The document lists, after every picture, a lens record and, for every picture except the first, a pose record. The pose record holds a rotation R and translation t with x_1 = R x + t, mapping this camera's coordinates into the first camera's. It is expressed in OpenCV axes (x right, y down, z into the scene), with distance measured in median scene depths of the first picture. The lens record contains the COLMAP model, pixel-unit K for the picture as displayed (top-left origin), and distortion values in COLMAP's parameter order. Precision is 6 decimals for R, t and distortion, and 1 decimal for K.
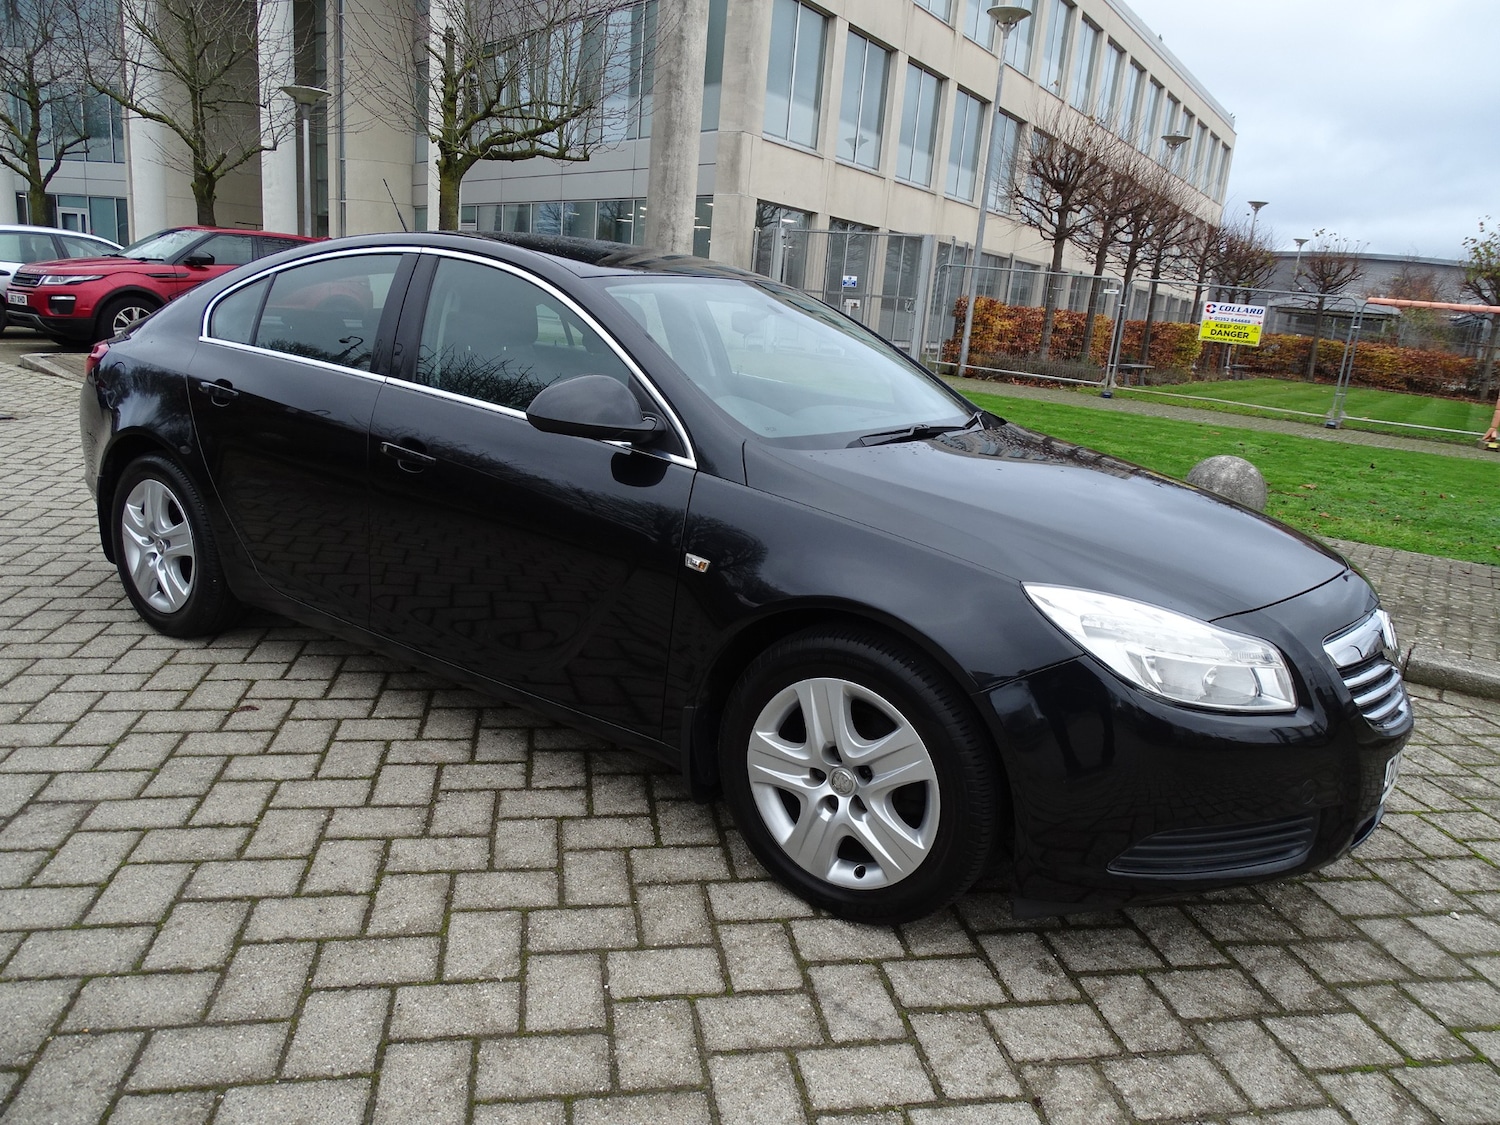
lens RADIAL K [[1147.4, 0, 775.9], [0, 1147.4, 511.4], [0, 0, 1]] dist [-0.001815, -0.004322]
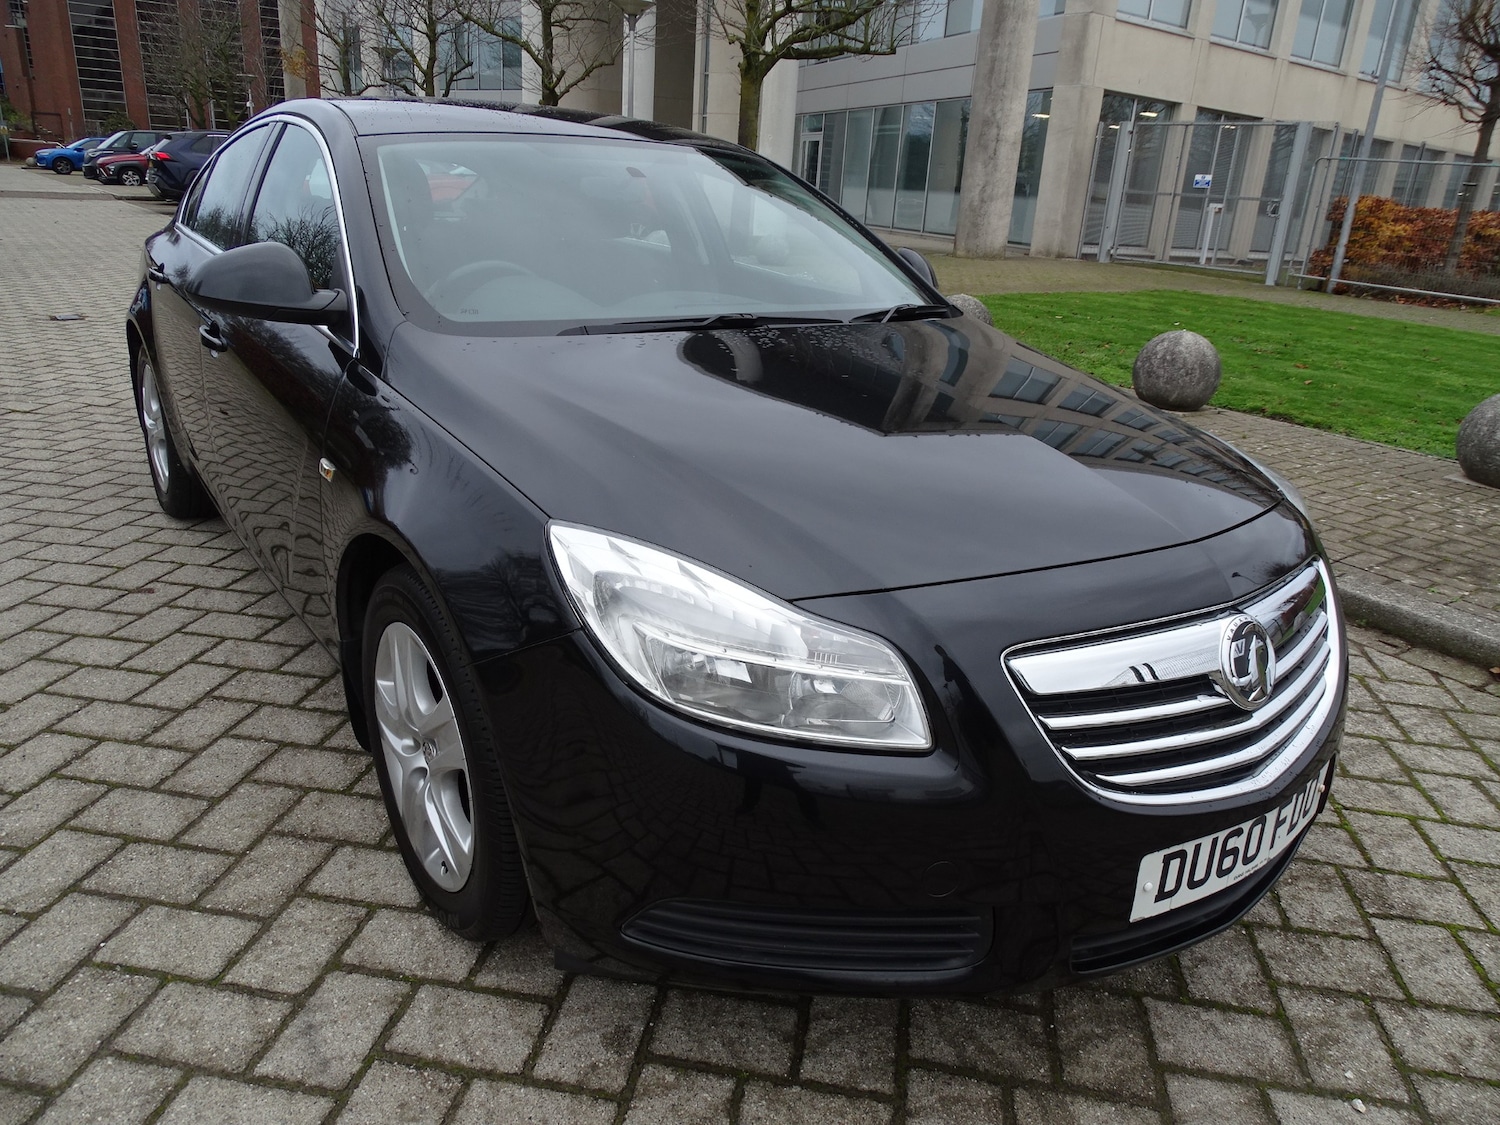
lens RADIAL K [[1149.9, 0, 745.3], [0, 1149.9, 533.3], [0, 0, 1]] dist [0.002460, 0.001319]
pose [[0.932341, 0.083208, -0.351875, 0.384009], [-0.052620, 0.994025, 0.095635, -0.003140], [0.357730, -0.070648, 0.931149, 0.250026]]
